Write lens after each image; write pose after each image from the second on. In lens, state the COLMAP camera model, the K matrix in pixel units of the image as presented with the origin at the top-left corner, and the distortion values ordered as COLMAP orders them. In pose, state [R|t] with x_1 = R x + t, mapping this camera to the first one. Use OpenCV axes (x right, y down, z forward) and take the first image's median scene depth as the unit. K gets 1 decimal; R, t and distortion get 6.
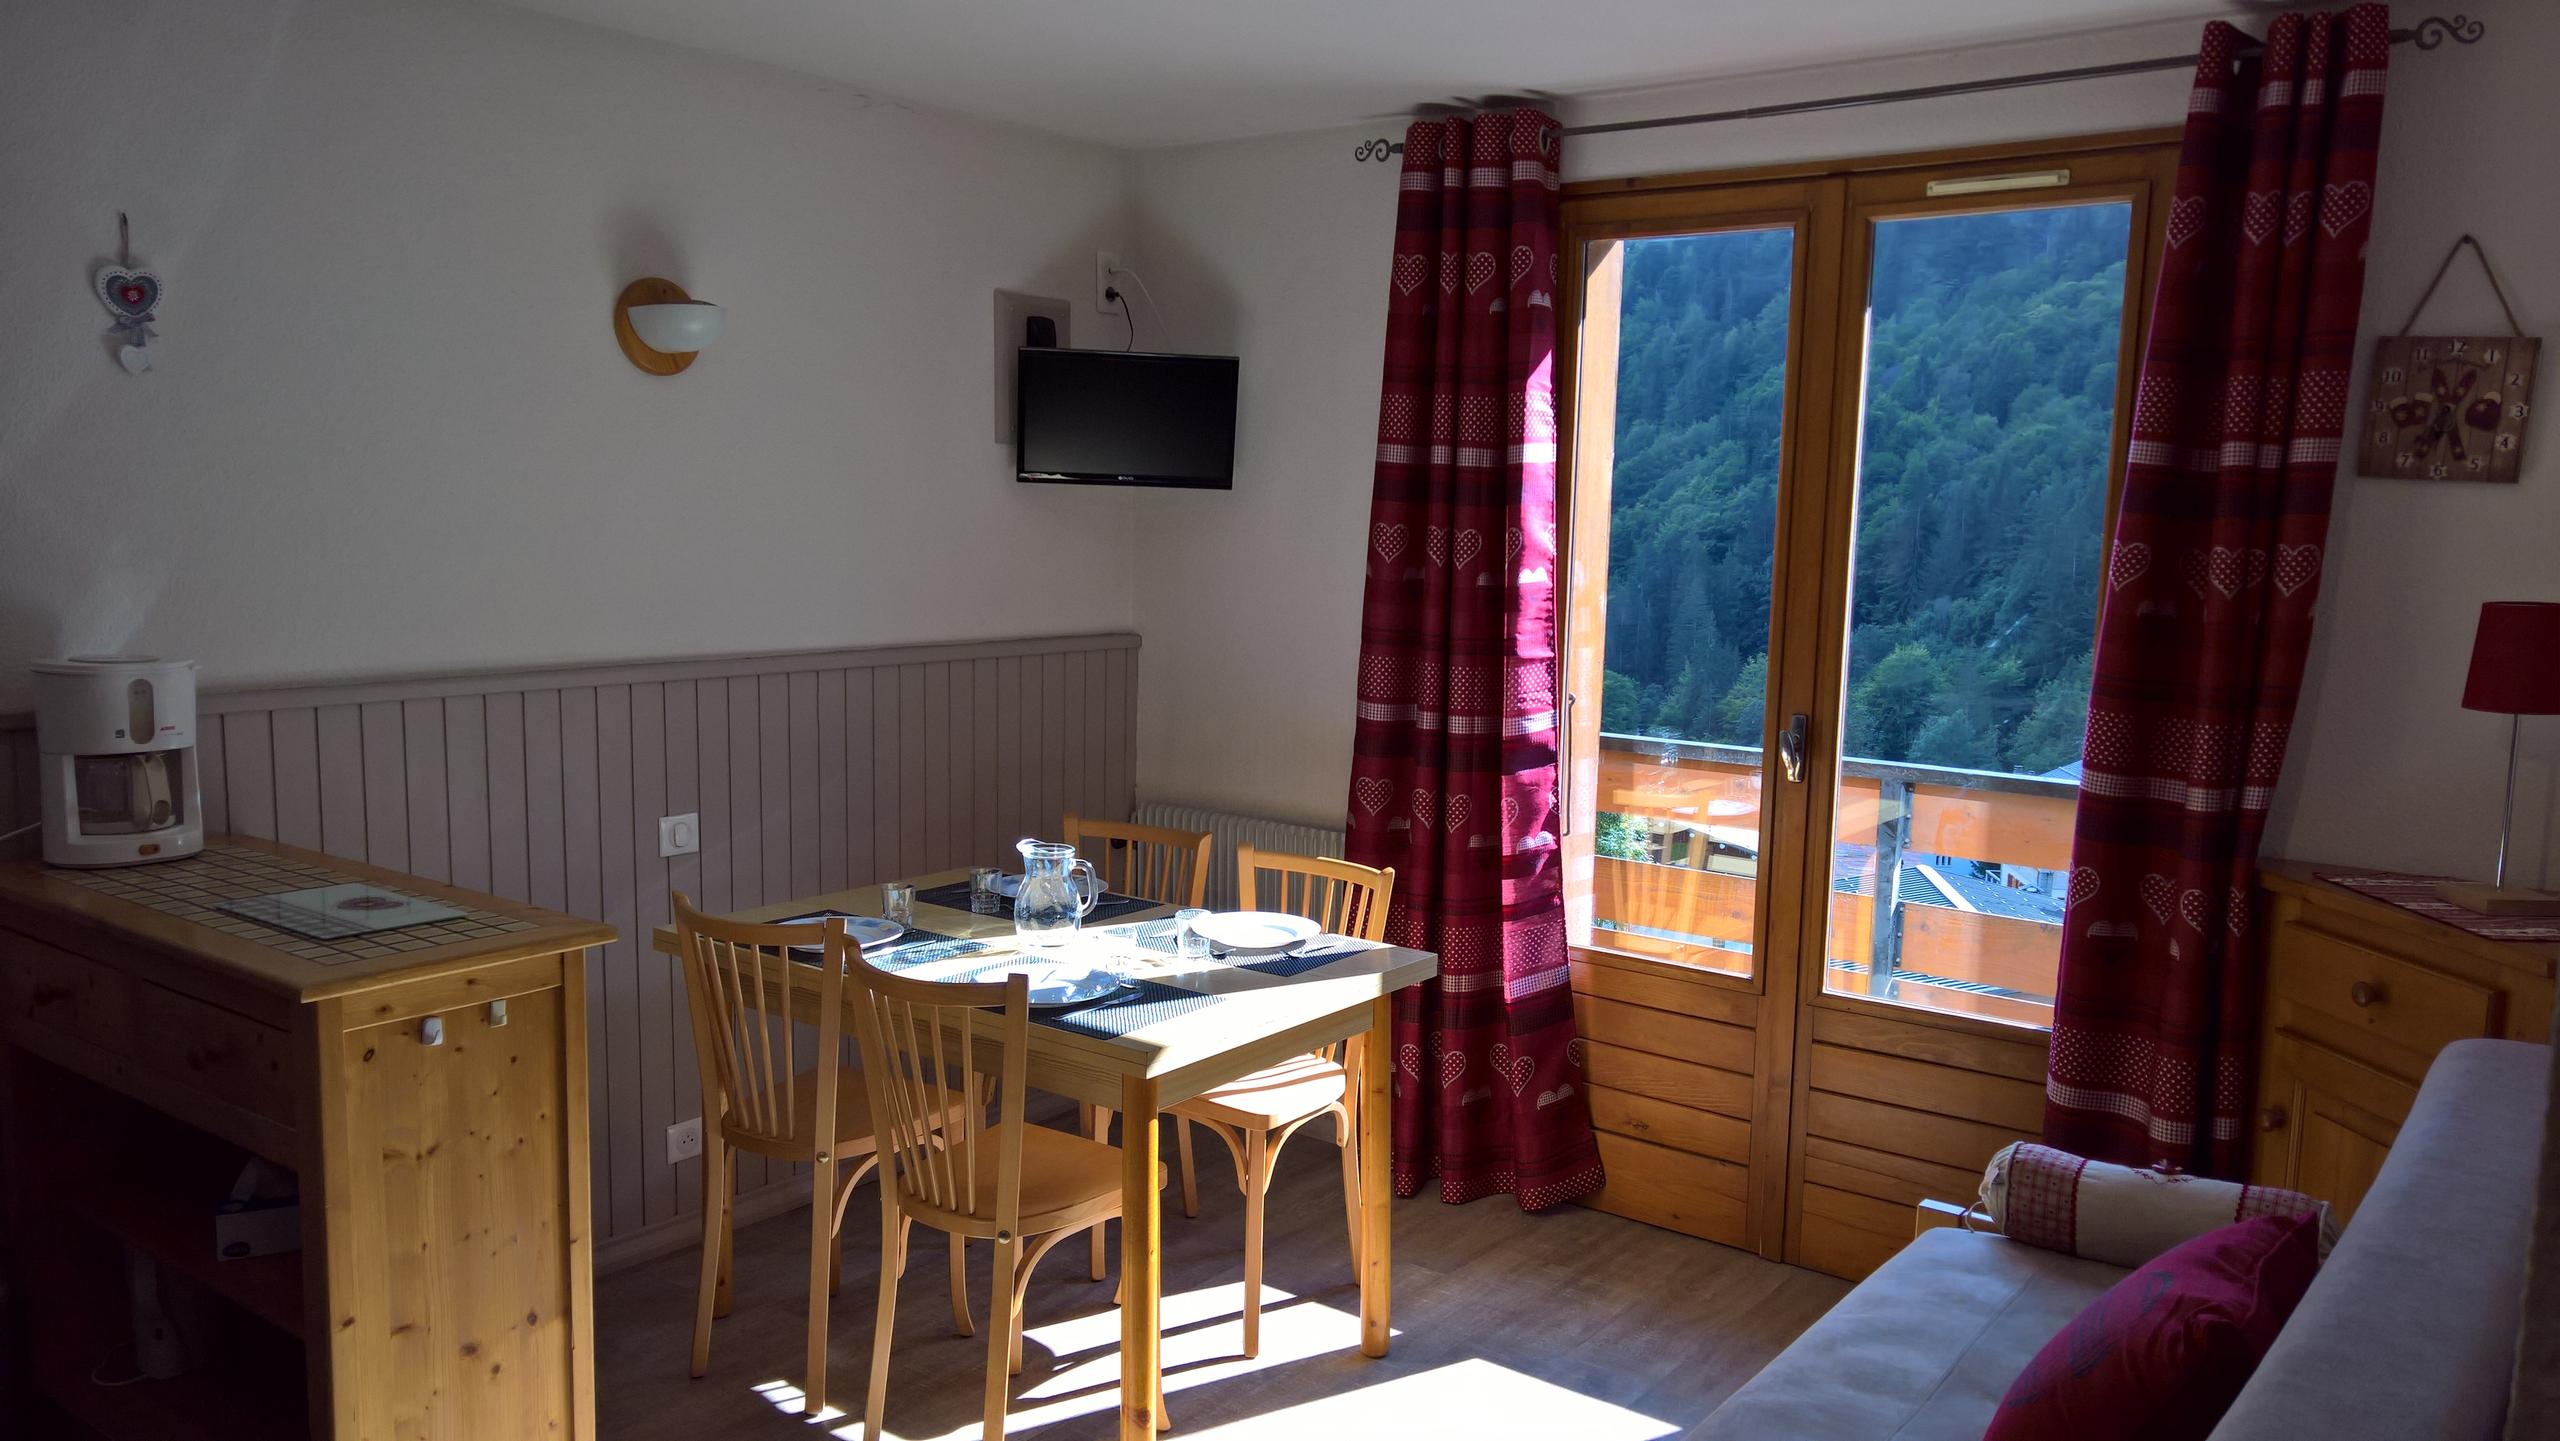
lens RADIAL K [[1918.1, 0, 1282.8], [0, 1918.1, 724.4], [0, 0, 1]] dist [0.037268, 0.001244]
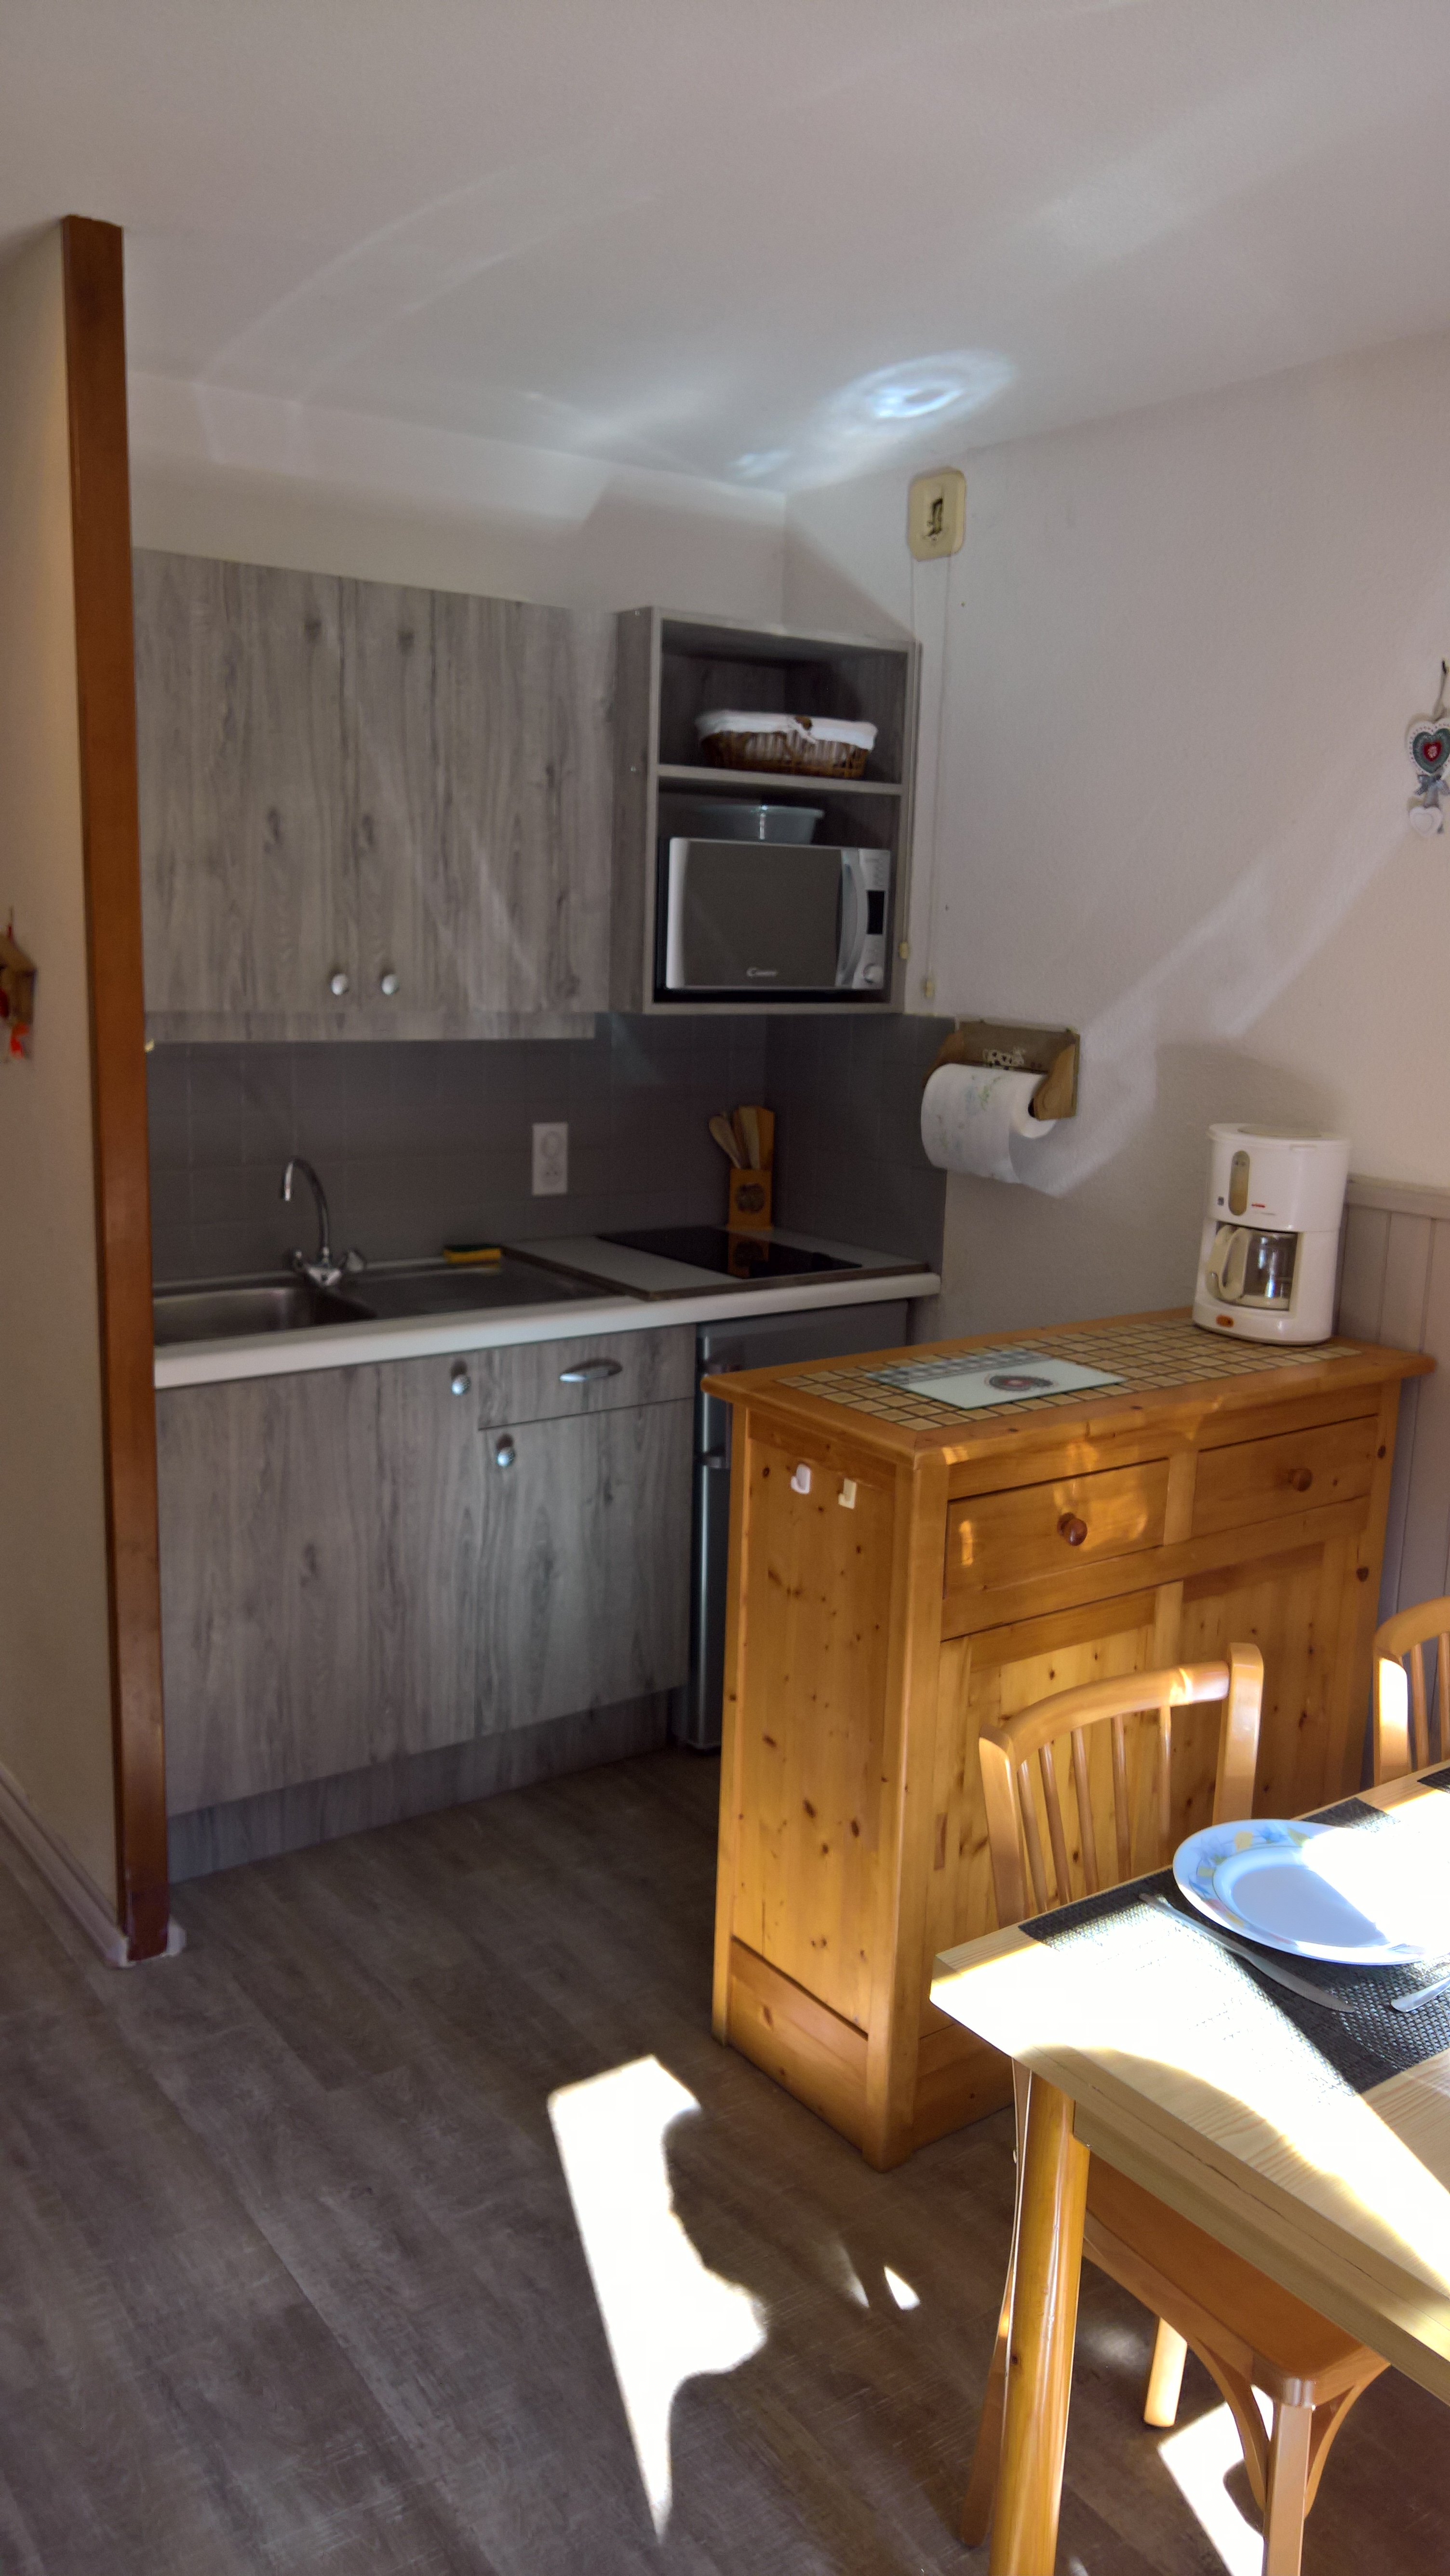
lens RADIAL K [[1930.1, 0, 728.3], [0, 1930.1, 1280.4], [0, 0, 1]] dist [0.037268, 0.001244]
pose [[-0.291861, 0.140391, -0.946101, 0.425772], [-0.156466, 0.968835, 0.192032, -0.106446], [0.943576, 0.204079, -0.260799, 1.011780]]
